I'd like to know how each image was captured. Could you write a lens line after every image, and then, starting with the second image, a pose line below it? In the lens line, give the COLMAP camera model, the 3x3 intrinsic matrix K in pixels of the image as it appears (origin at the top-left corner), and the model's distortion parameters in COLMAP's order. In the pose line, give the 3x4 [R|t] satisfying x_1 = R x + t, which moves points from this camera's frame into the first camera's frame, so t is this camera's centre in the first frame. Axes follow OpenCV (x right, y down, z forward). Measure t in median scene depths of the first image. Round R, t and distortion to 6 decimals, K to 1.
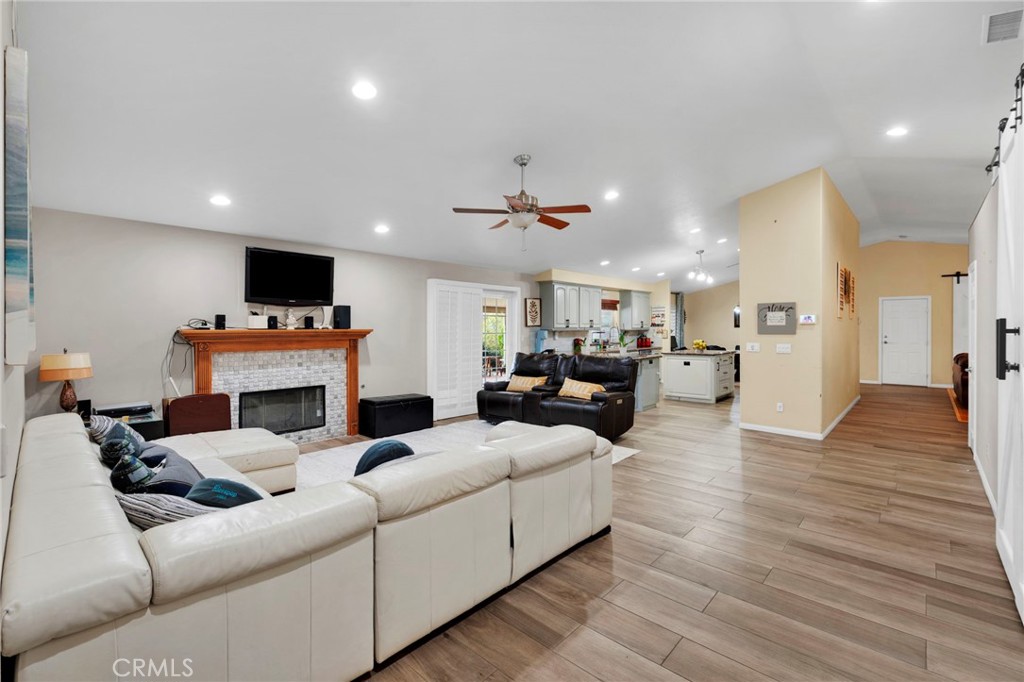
lens RADIAL K [[453.5, 0, 514.9], [0, 453.5, 335.8], [0, 0, 1]] dist [-0.002969, -0.000210]
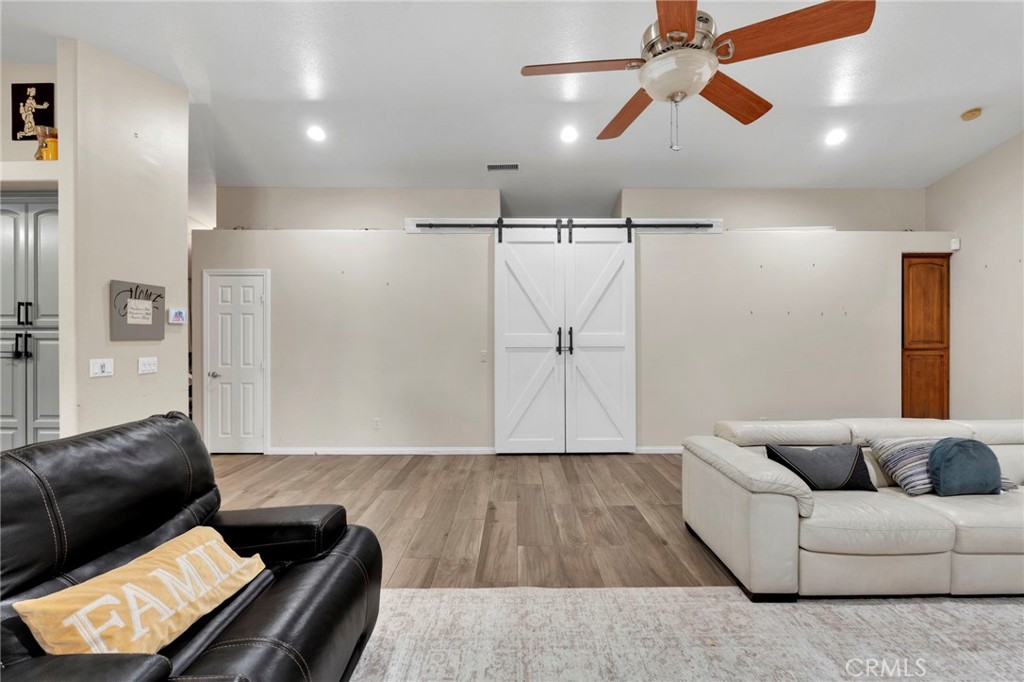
lens RADIAL K [[453.5, 0, 514.9], [0, 453.5, 335.8], [0, 0, 1]] dist [-0.002969, -0.000210]
pose [[-0.690784, -0.000450, 0.723061, -0.146329], [0.010041, 0.999897, 0.010214, -0.010139], [-0.722991, 0.014316, -0.690709, 1.075265]]
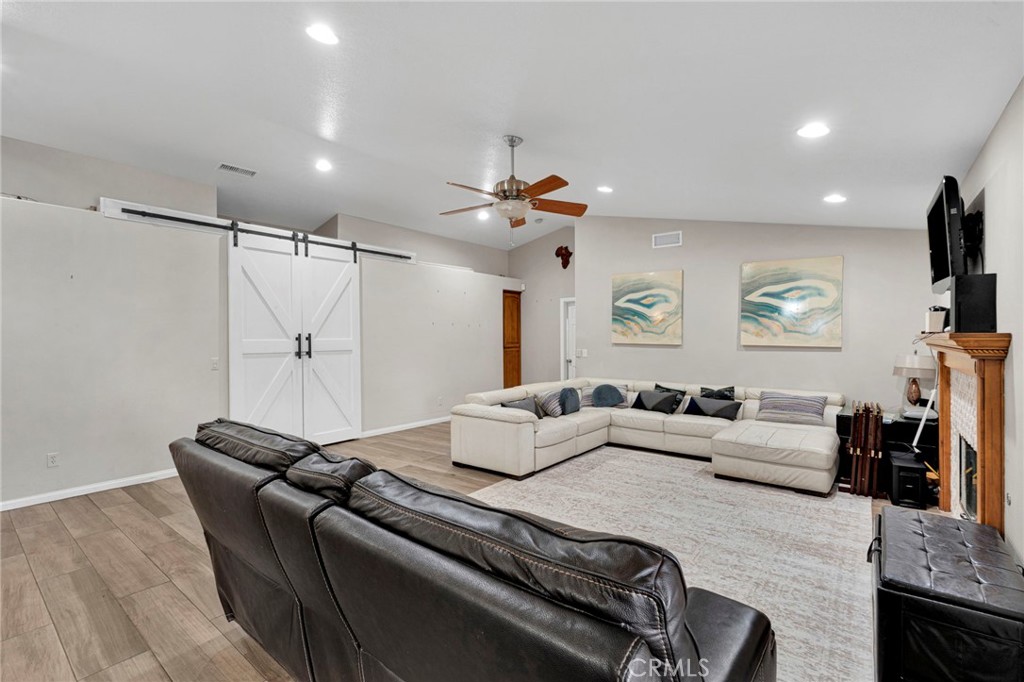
lens RADIAL K [[453.5, 0, 514.9], [0, 453.5, 335.8], [0, 0, 1]] dist [-0.002969, -0.000210]
pose [[-0.996419, 0.004004, -0.084458, 0.065253], [0.003108, 0.999937, 0.010746, -0.021343], [0.084496, 0.010445, -0.996369, 1.401106]]
